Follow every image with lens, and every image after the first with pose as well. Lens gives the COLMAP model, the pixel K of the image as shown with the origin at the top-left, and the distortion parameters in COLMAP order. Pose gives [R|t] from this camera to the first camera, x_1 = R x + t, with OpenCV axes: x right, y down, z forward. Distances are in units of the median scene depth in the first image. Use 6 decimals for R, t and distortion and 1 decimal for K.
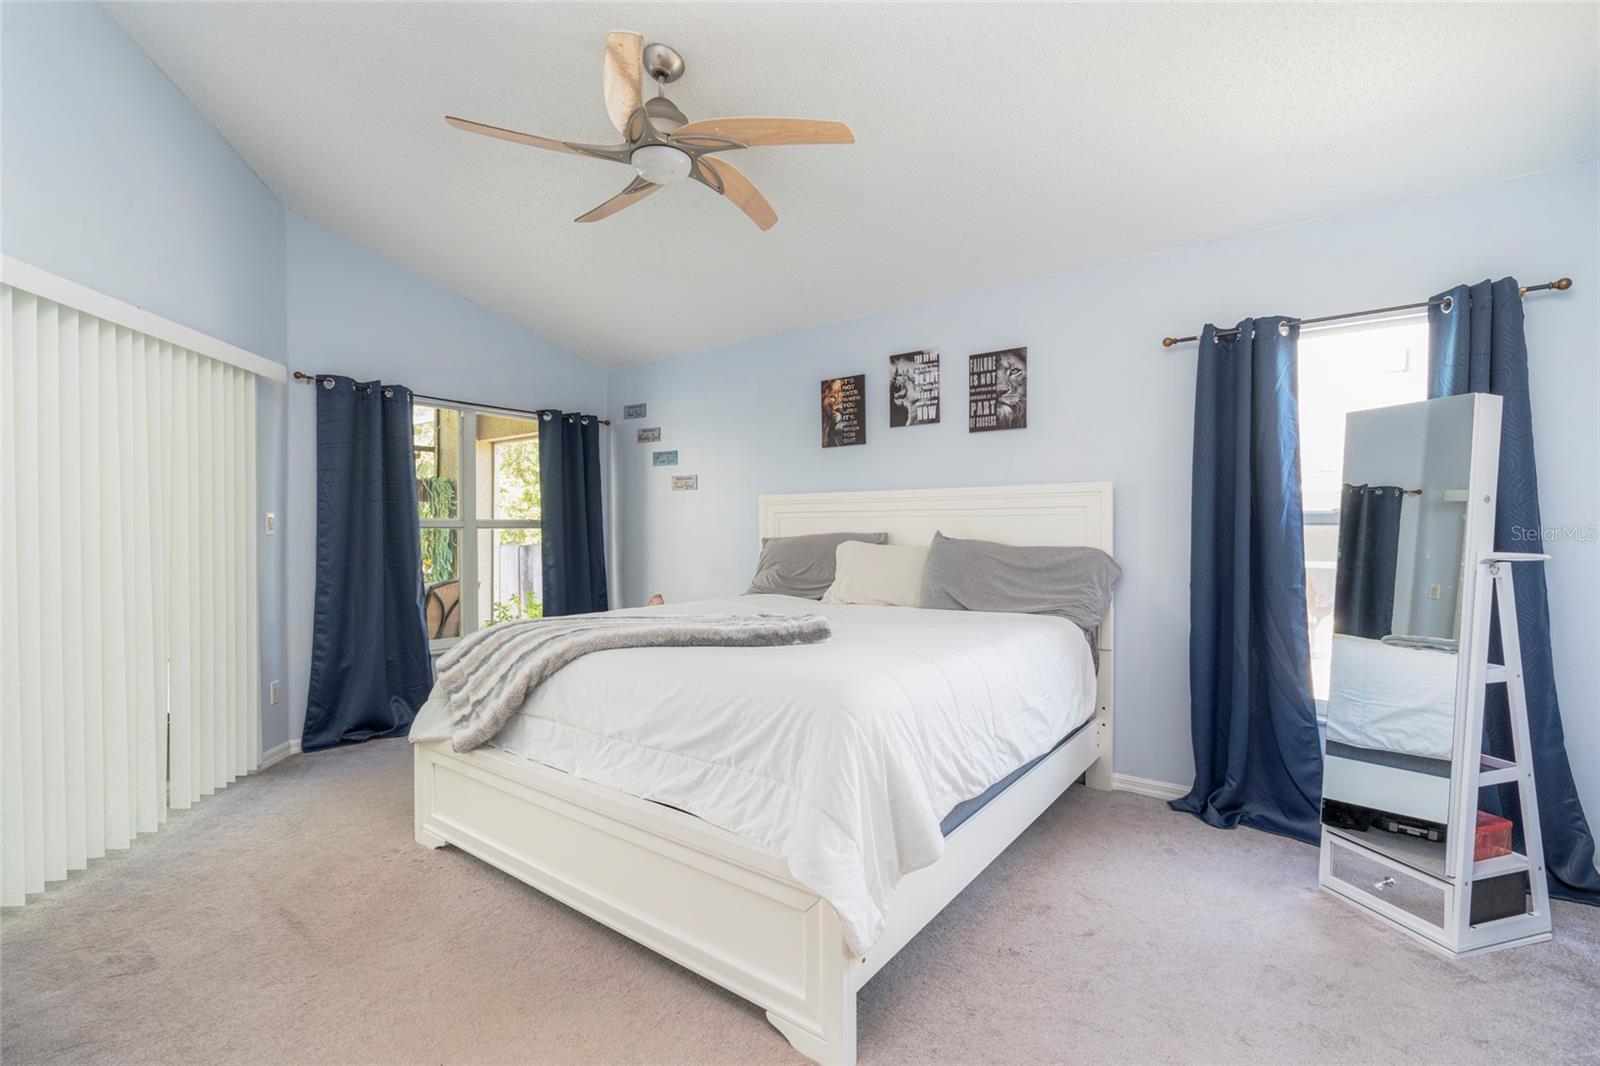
lens RADIAL K [[715.4, 0, 795.0], [0, 715.4, 539.3], [0, 0, 1]] dist [-0.005818, 0.003428]
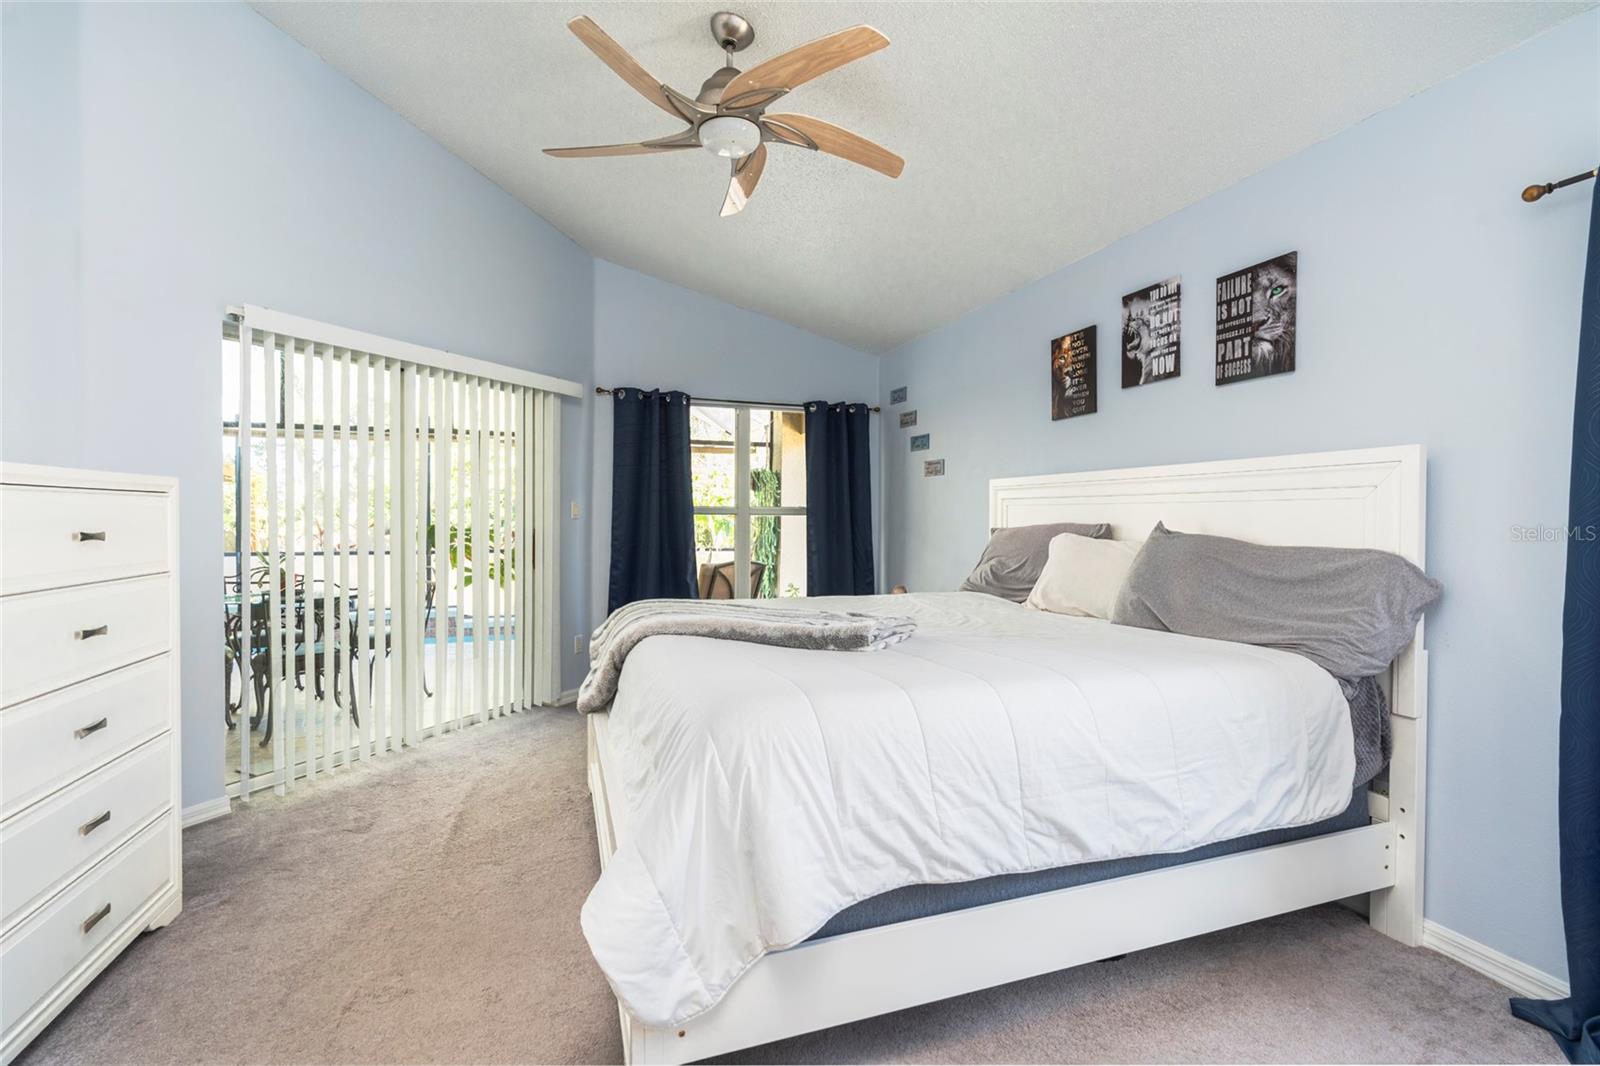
lens RADIAL K [[715.4, 0, 803.6], [0, 715.4, 531.8], [0, 0, 1]] dist [-0.005818, 0.003428]
pose [[0.833071, 0.019166, -0.552834, 0.300948], [-0.016316, 0.999816, 0.010076, -0.003074], [0.552925, 0.000626, 0.833230, 0.173729]]
